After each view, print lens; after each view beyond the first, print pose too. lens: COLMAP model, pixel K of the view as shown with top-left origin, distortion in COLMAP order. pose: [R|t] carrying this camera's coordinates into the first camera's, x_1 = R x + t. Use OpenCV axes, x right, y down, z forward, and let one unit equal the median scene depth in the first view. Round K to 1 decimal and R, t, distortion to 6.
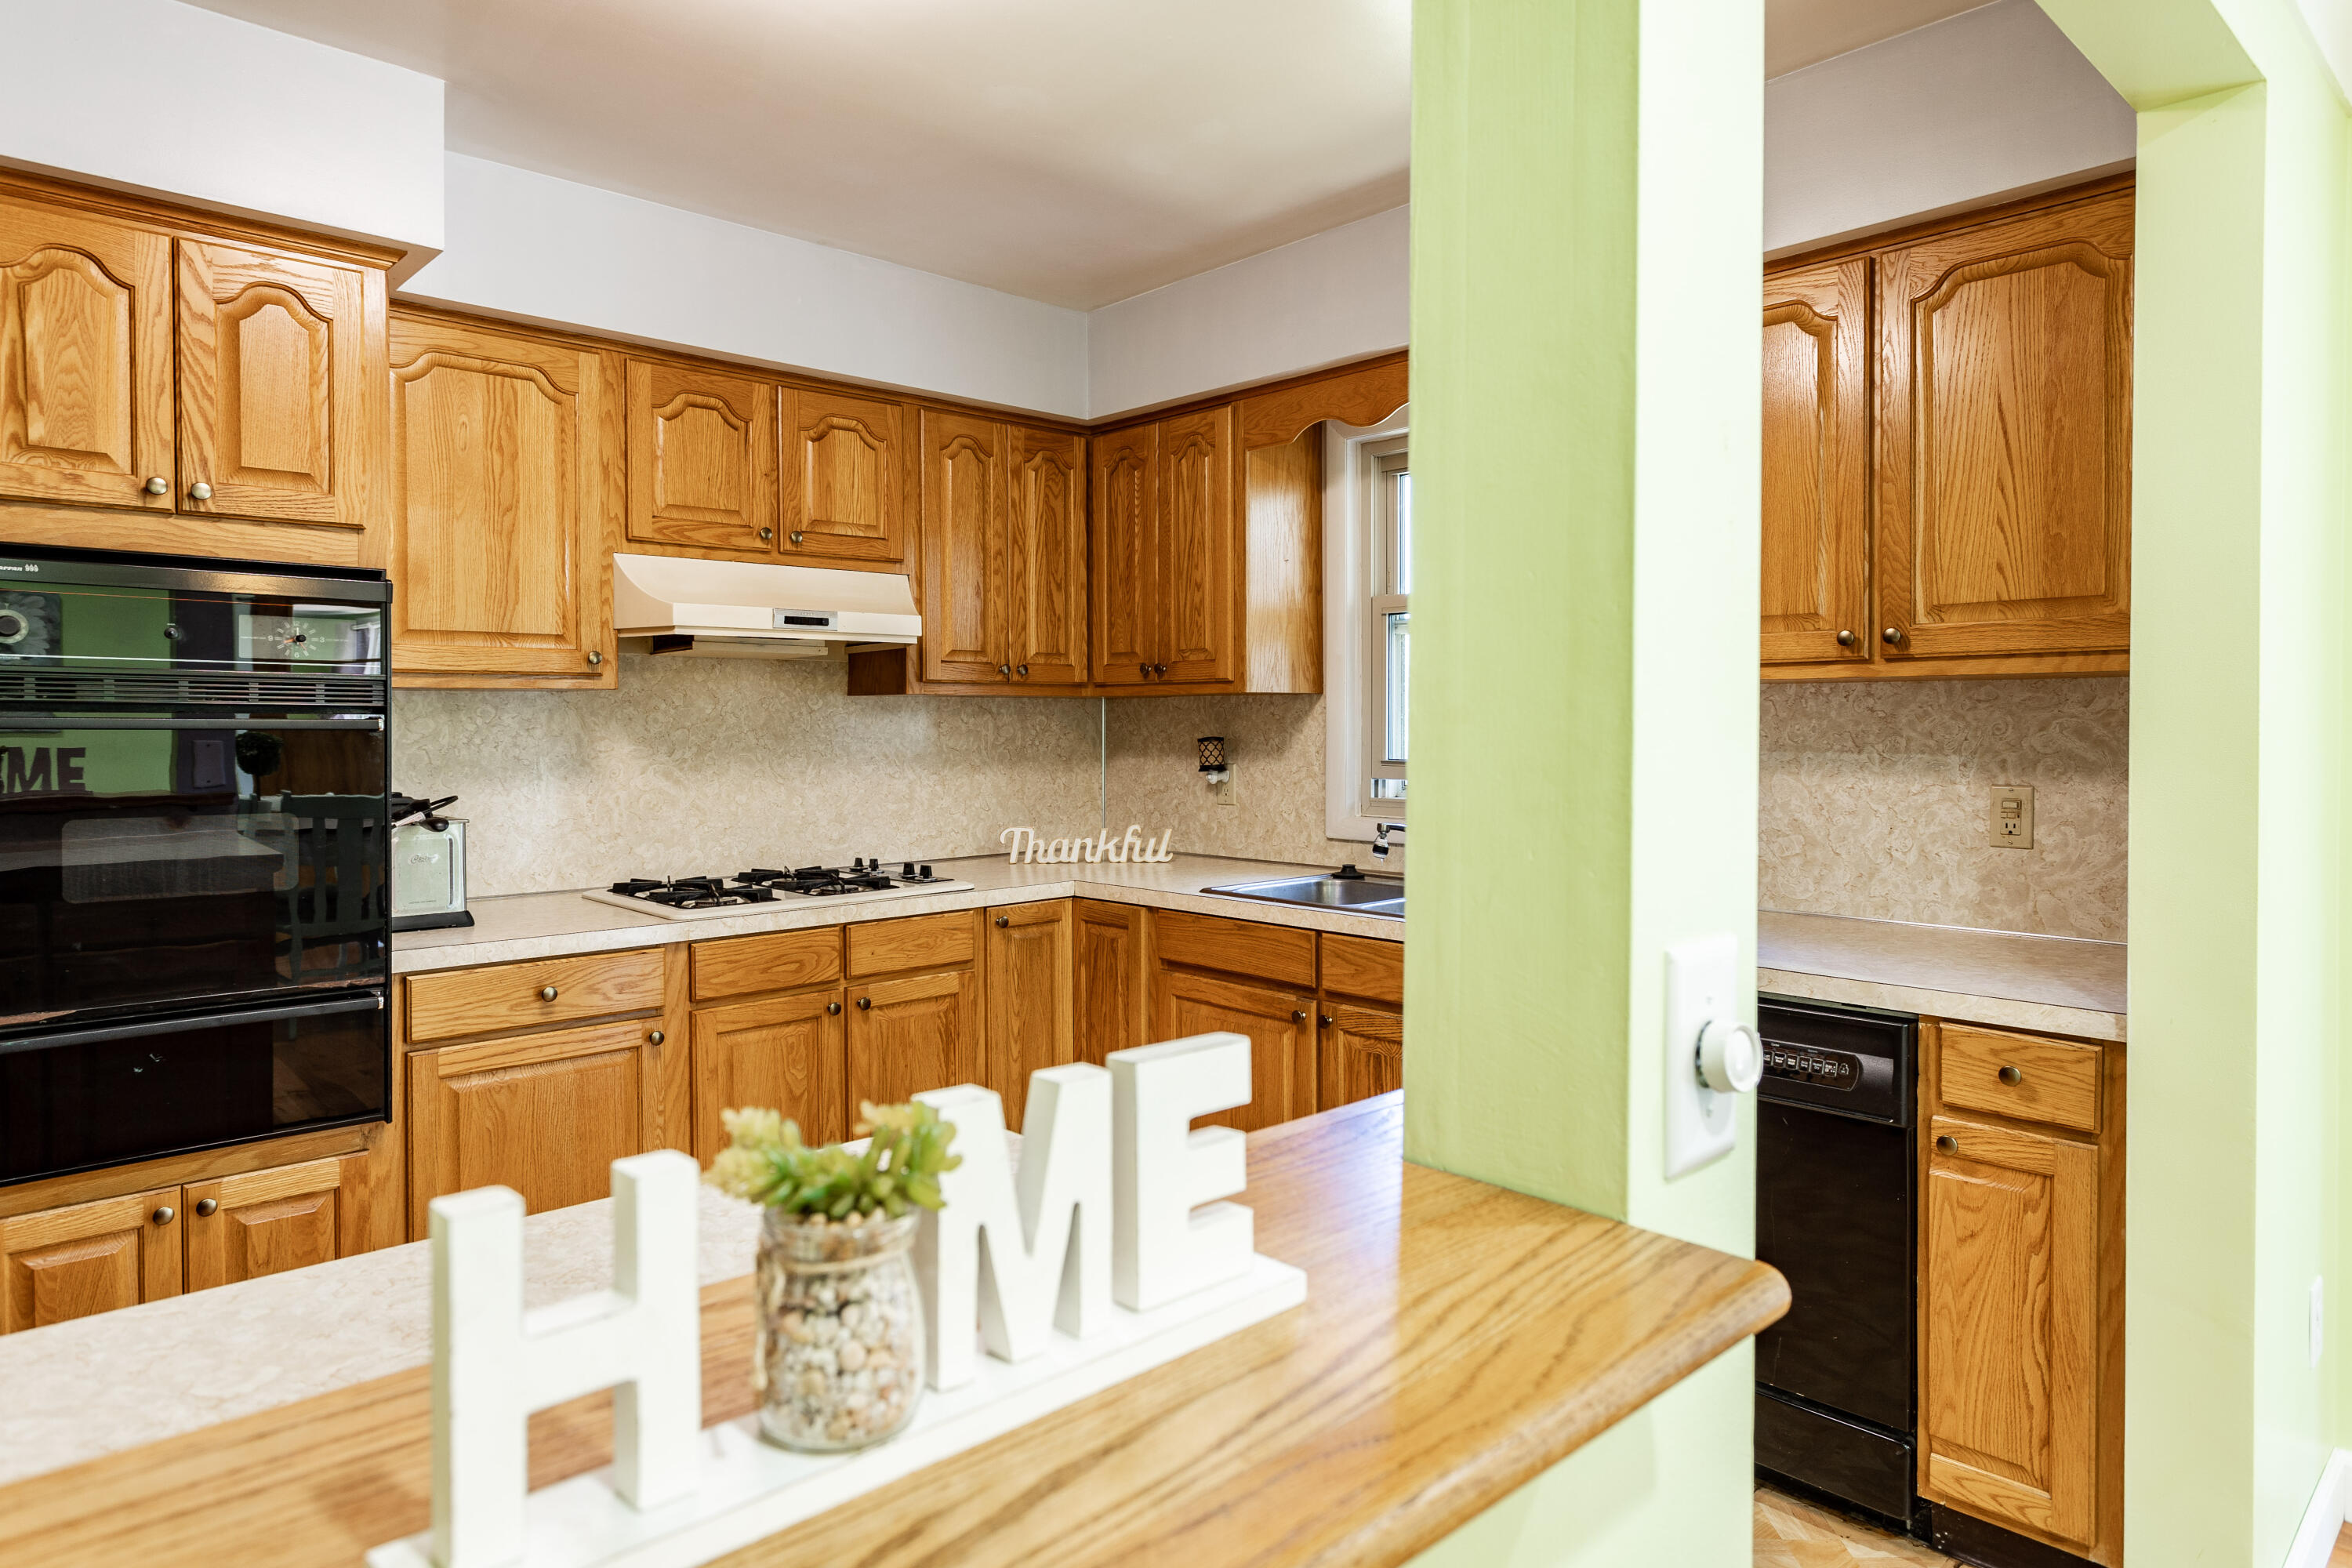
lens RADIAL K [[1397.6, 0, 1170.9], [0, 1397.6, 745.7], [0, 0, 1]] dist [-0.002345, 0.002539]
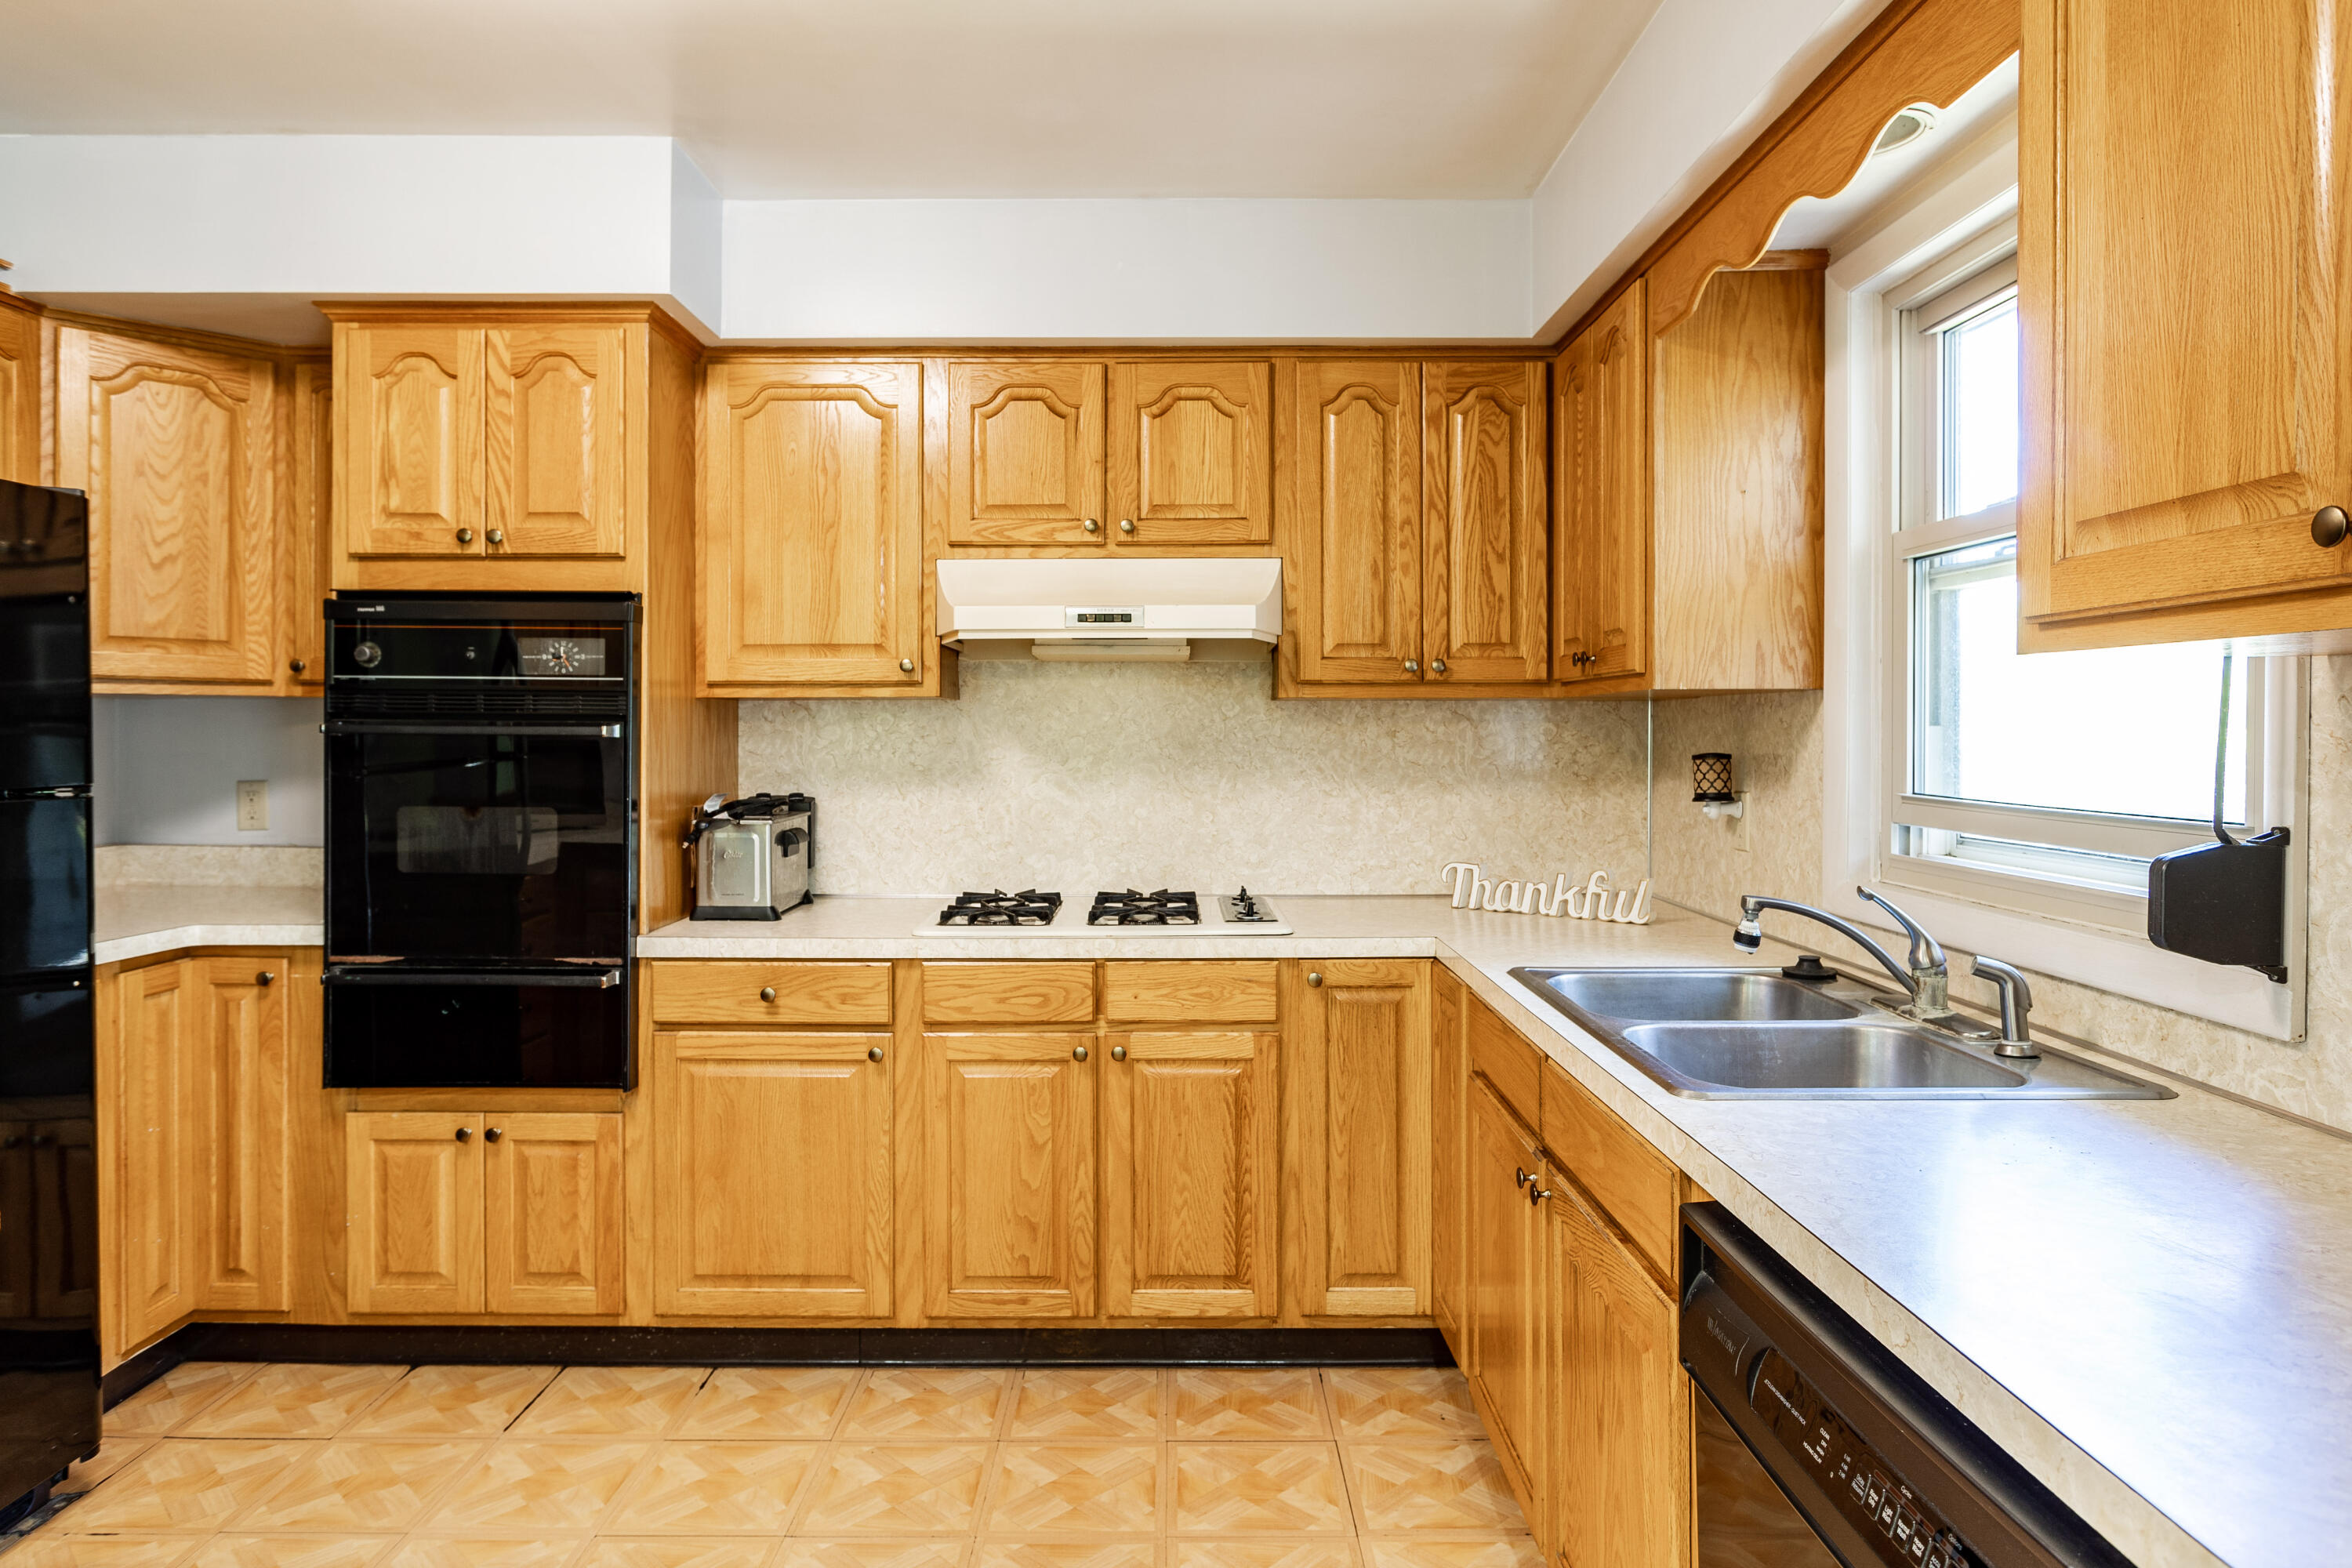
lens RADIAL K [[1407.9, 0, 1164.6], [0, 1407.9, 733.0], [0, 0, 1]] dist [-0.014131, 0.012009]
pose [[0.728544, 0.004194, -0.684986, 0.376216], [-0.014047, 0.999862, -0.008818, -0.007459], [0.684855, 0.016046, 0.728502, 0.353619]]
